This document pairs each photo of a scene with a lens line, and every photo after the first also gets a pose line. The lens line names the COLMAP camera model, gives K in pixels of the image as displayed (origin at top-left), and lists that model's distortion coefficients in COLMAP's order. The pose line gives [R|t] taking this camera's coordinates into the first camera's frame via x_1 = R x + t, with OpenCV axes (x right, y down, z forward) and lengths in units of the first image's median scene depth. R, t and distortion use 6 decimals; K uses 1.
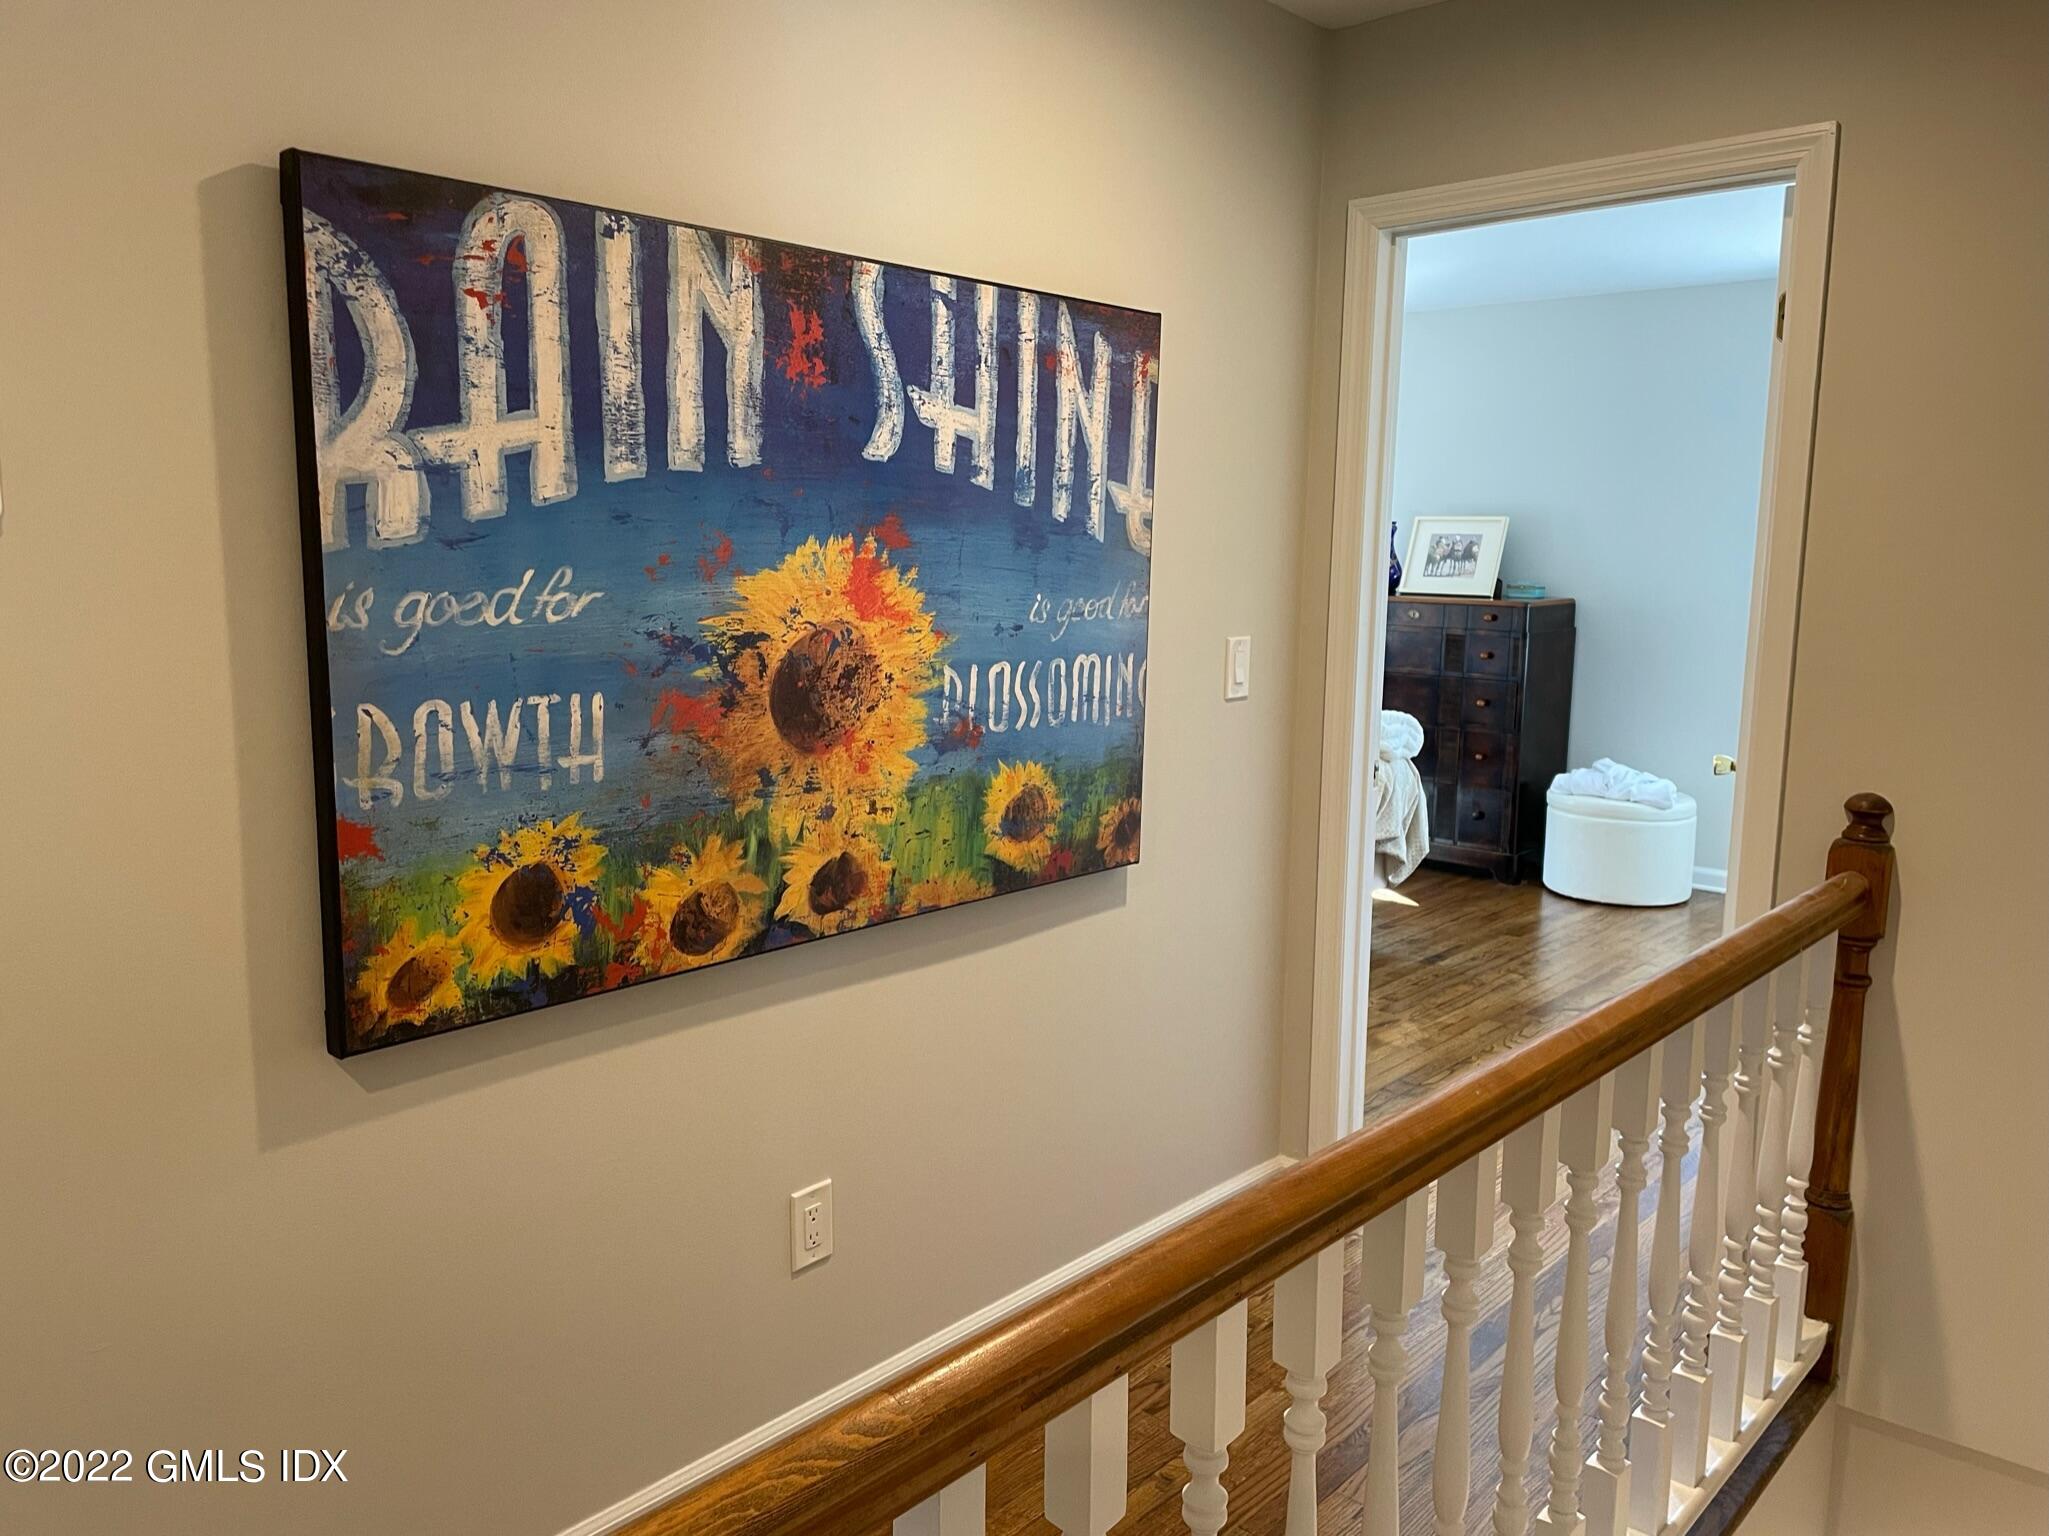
lens RADIAL K [[1543.1, 0, 1020.1], [0, 1543.1, 766.8], [0, 0, 1]] dist [0.095665, -0.125509]
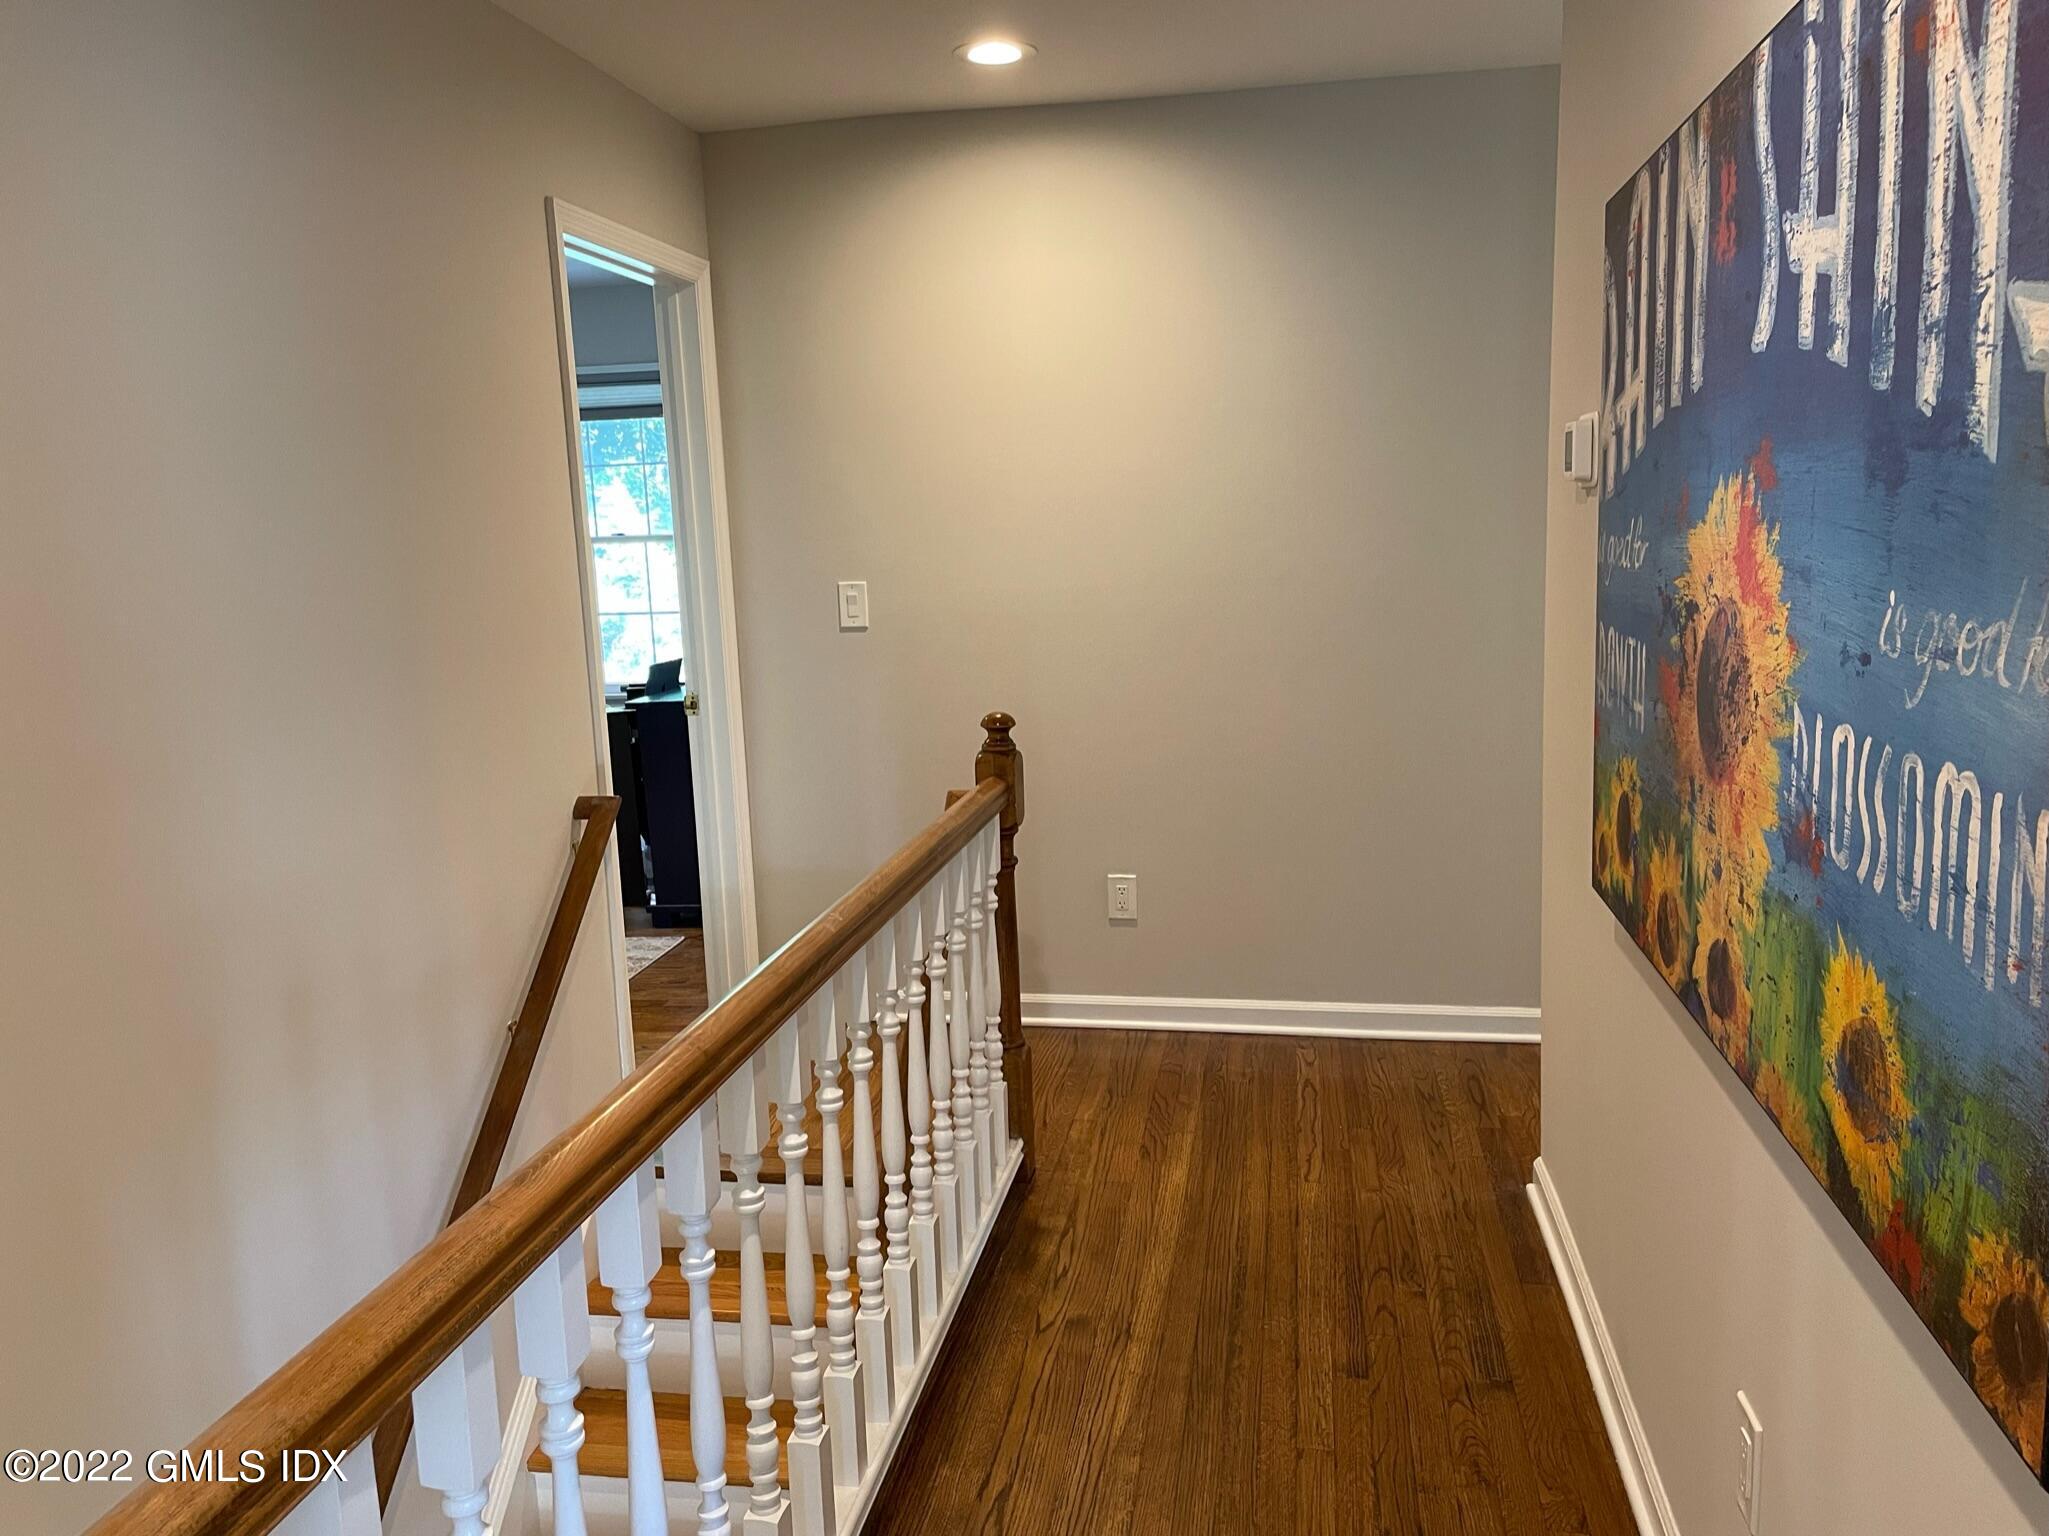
lens RADIAL K [[1543.1, 0, 1020.1], [0, 1543.1, 766.8], [0, 0, 1]] dist [0.095665, -0.125509]
pose [[-0.854492, 0.098301, -0.510078, 0.346418], [-0.053774, 0.959918, 0.275075, -0.133000], [0.516673, 0.262479, -0.814956, 0.961908]]
